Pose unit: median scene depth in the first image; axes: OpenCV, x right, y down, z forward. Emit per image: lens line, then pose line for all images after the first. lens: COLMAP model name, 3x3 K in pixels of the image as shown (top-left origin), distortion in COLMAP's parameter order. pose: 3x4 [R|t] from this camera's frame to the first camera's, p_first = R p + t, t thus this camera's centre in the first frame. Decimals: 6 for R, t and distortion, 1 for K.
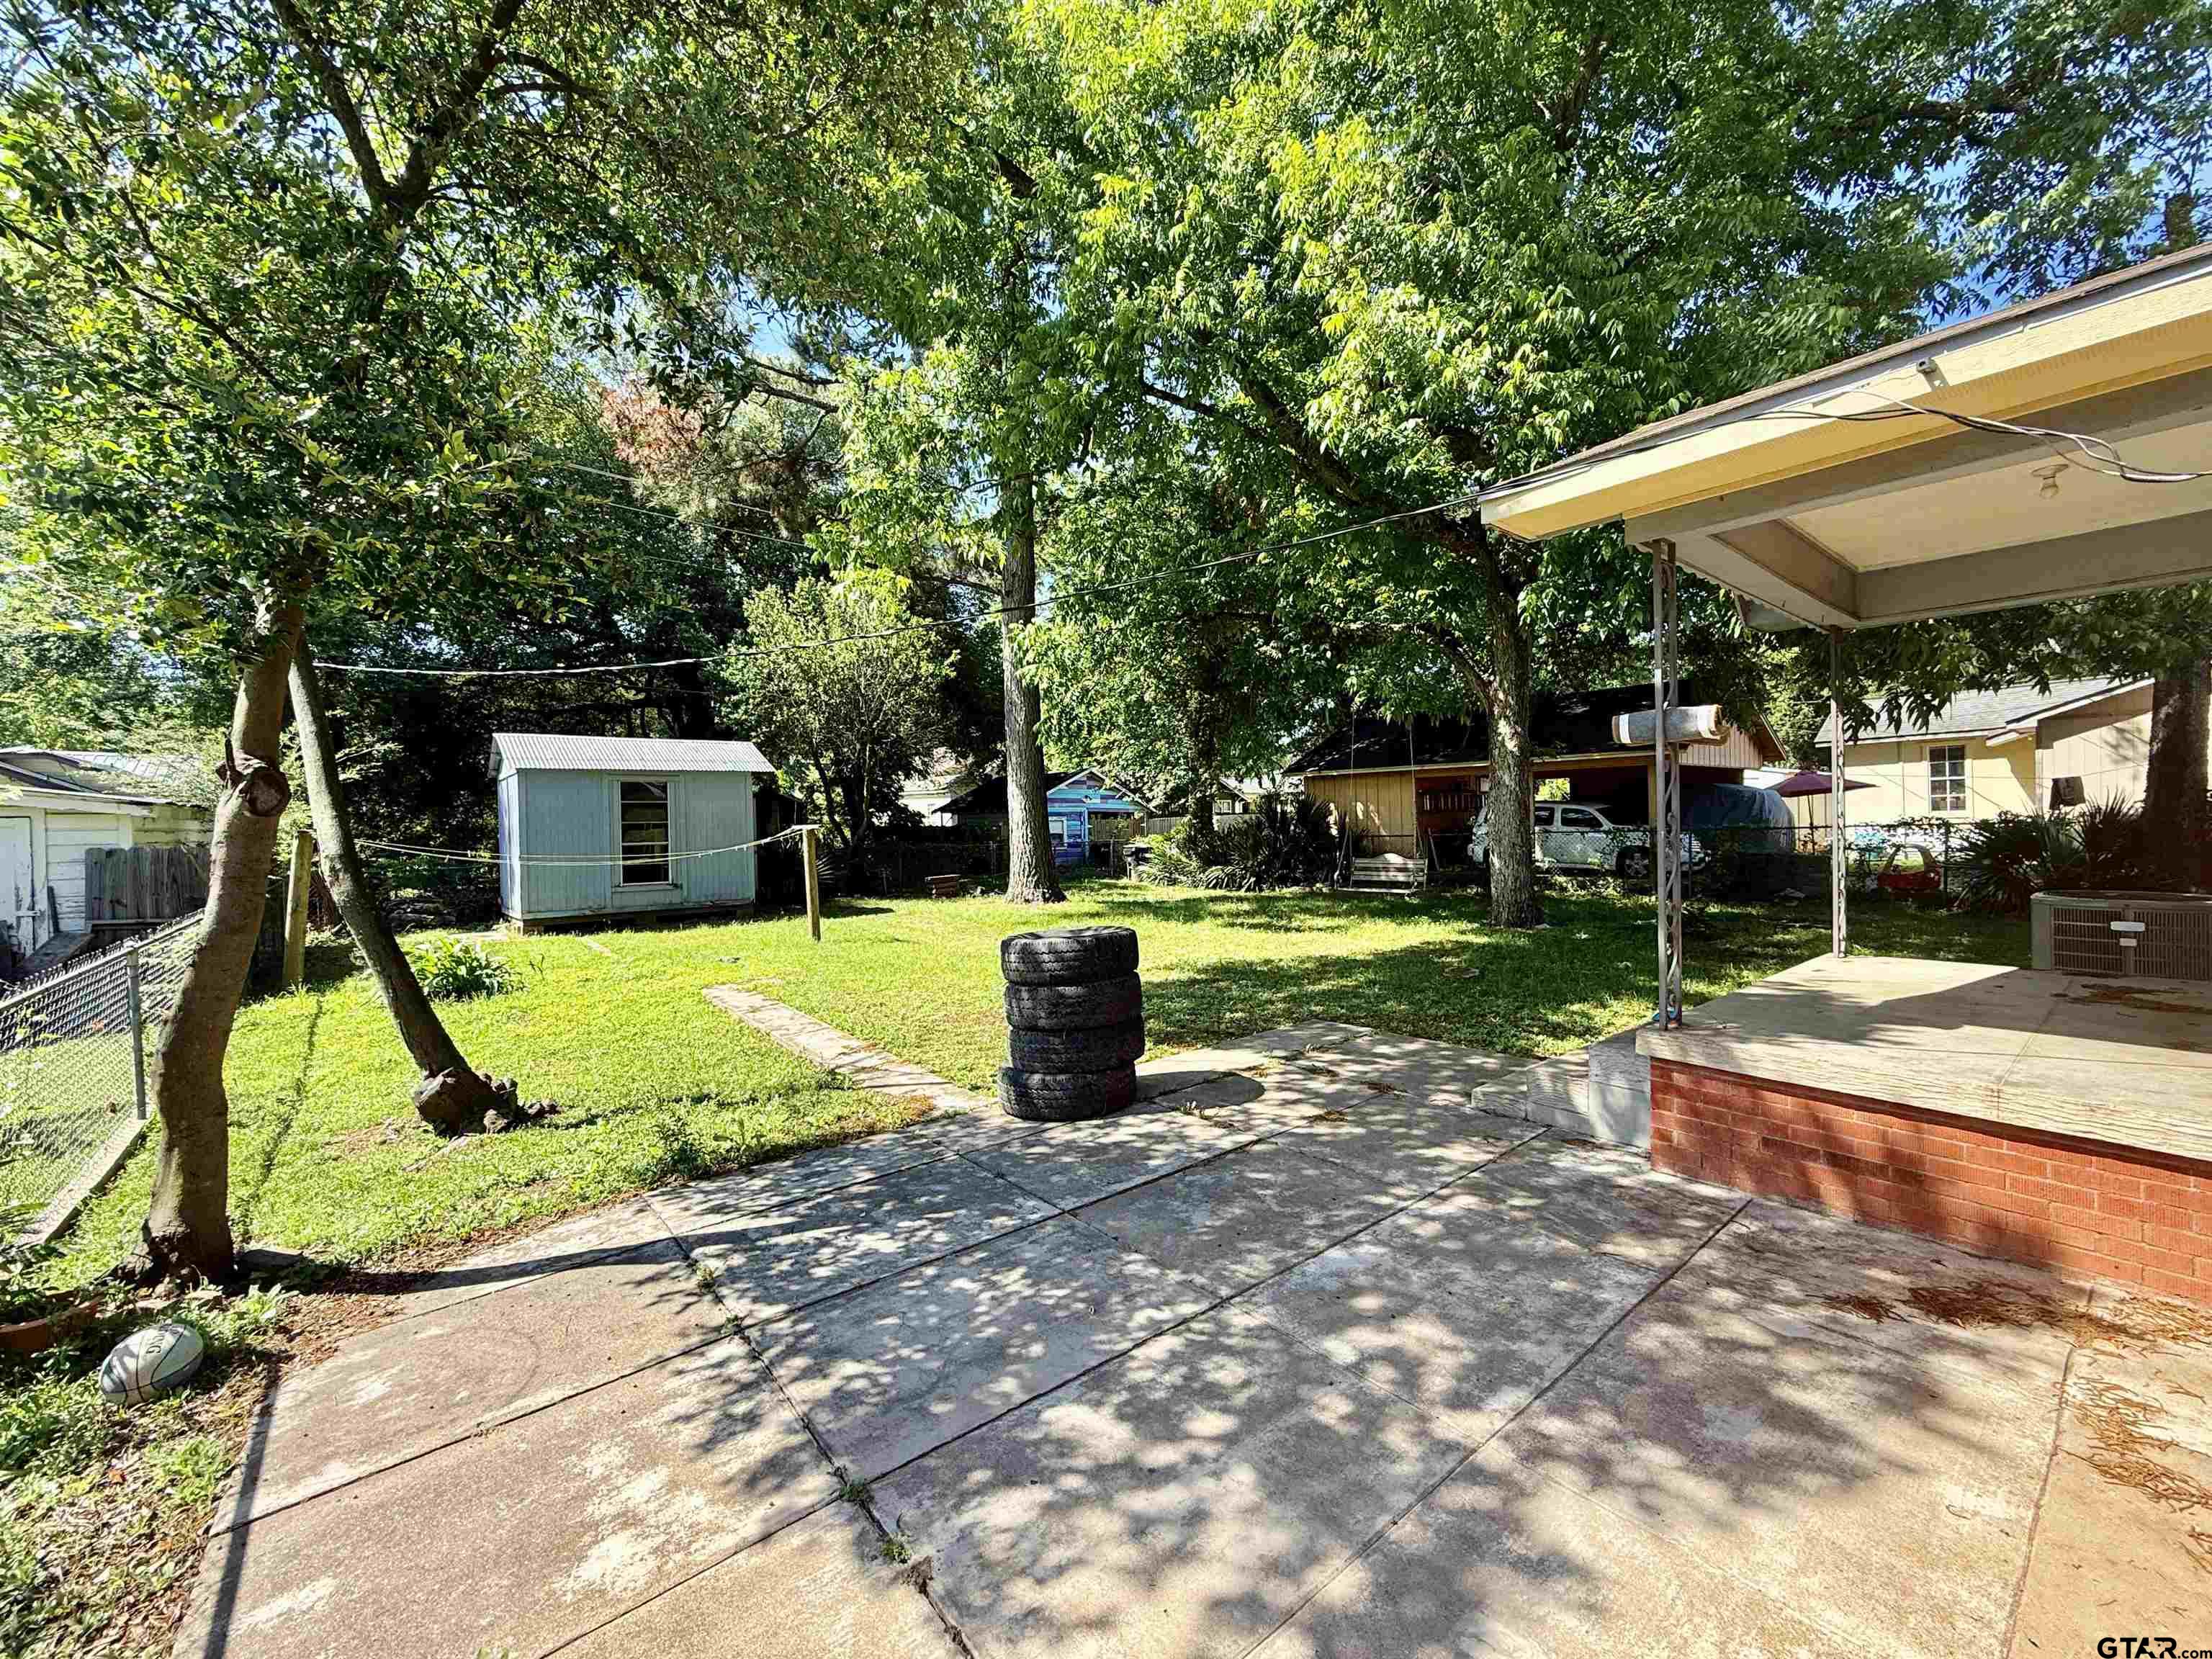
lens RADIAL K [[876.7, 0, 1088.4], [0, 876.7, 838.7], [0, 0, 1]] dist [-0.006631, 0.001017]
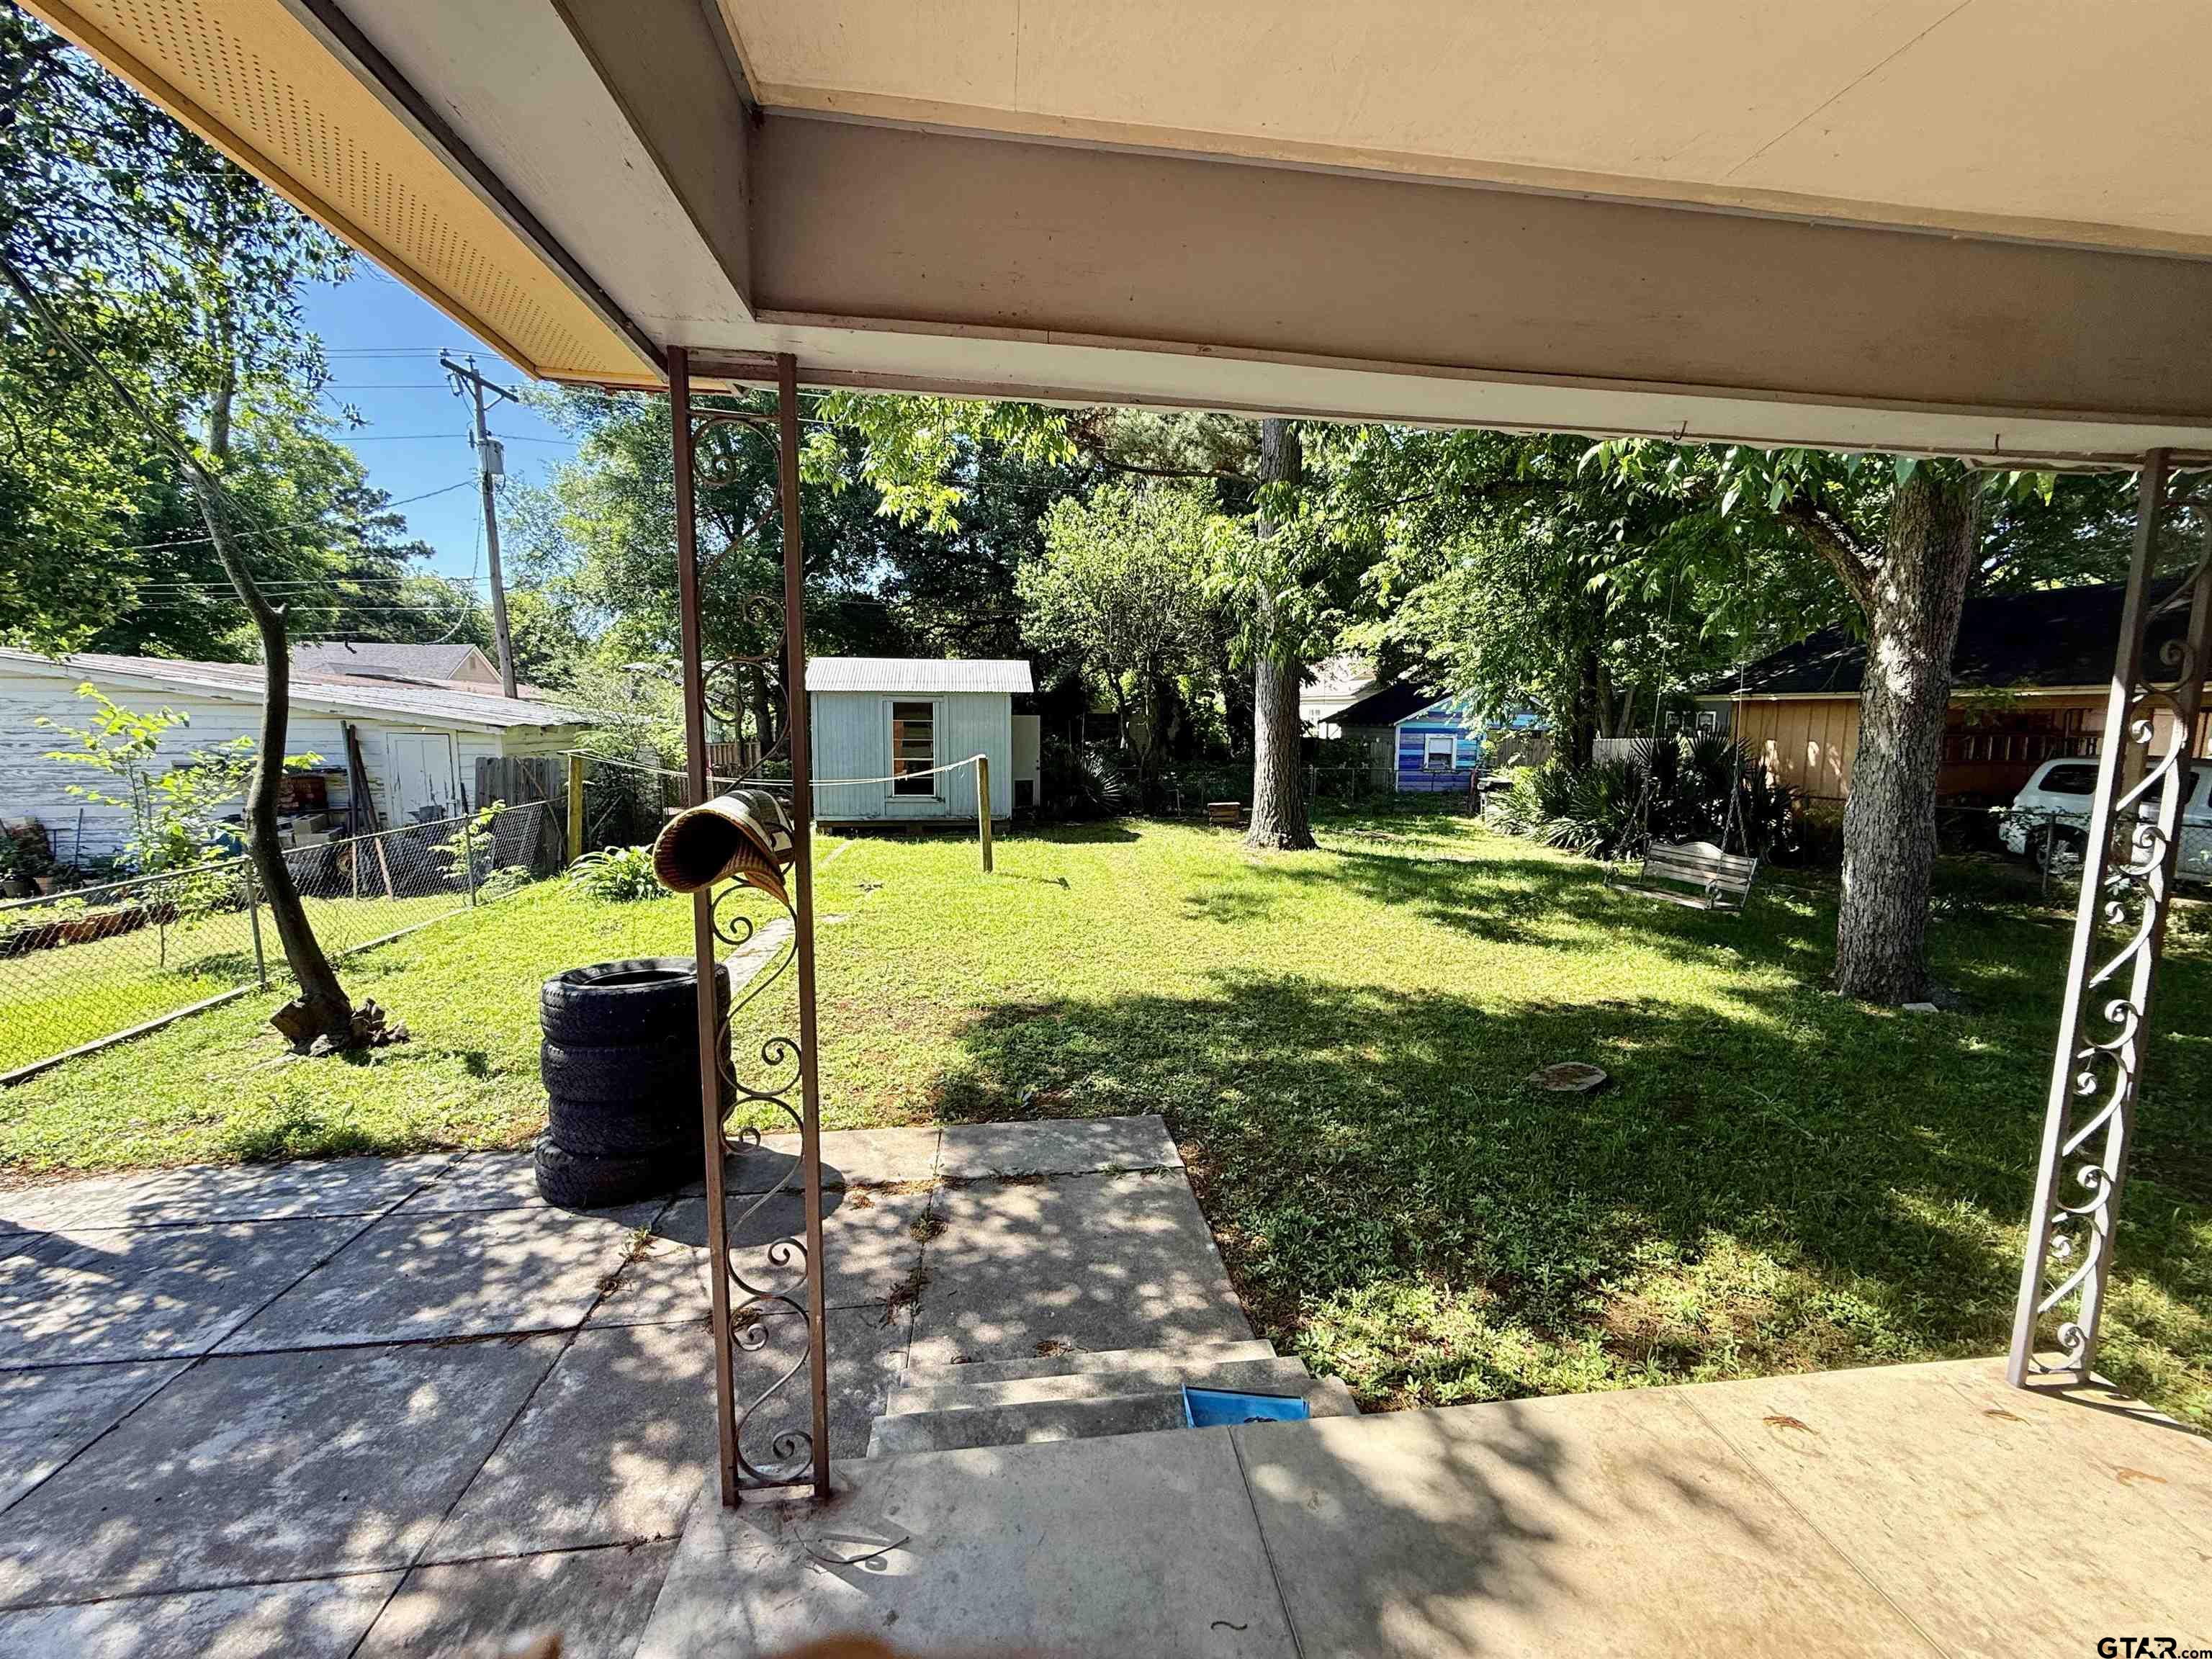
lens RADIAL K [[876.7, 0, 1115.0], [0, 876.7, 822.5], [0, 0, 1]] dist [-0.006631, 0.001017]
pose [[0.853909, 0.090499, -0.512494, 0.766333], [-0.036975, 0.992826, 0.113711, -0.139550], [0.519108, -0.078150, 0.851129, 0.557672]]
